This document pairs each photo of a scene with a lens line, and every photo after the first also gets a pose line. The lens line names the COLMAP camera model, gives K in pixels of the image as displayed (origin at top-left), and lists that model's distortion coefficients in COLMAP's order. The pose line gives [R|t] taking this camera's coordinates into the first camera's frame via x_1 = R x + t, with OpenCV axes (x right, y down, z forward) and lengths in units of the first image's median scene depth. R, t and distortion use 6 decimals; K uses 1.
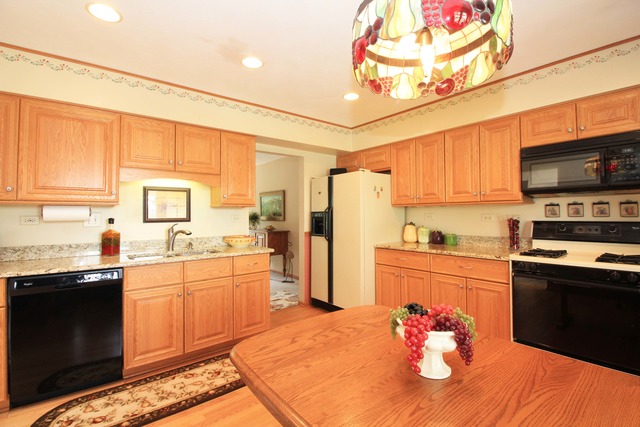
lens RADIAL K [[294.2, 0, 322.4], [0, 294.2, 206.3], [0, 0, 1]] dist [0.000456, -0.013885]
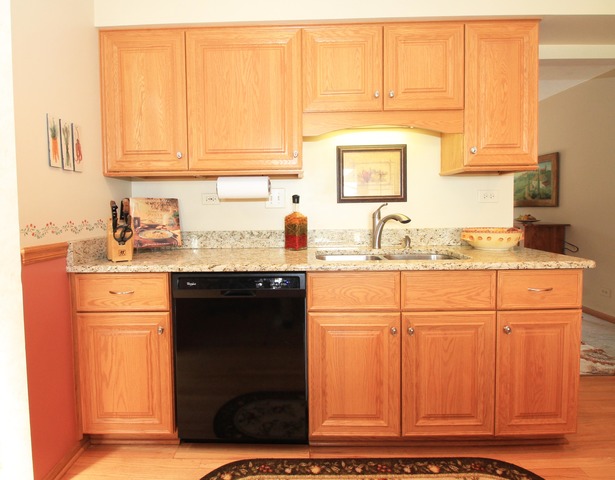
lens RADIAL K [[374.7, 0, 285.0], [0, 374.7, 222.9], [0, 0, 1]] dist [-0.003946, -0.001015]
pose [[0.761539, 0.027783, -0.647524, -0.181887], [0.025473, 0.997026, 0.072737, 0.042565], [0.647619, -0.071886, 0.758566, 0.333072]]
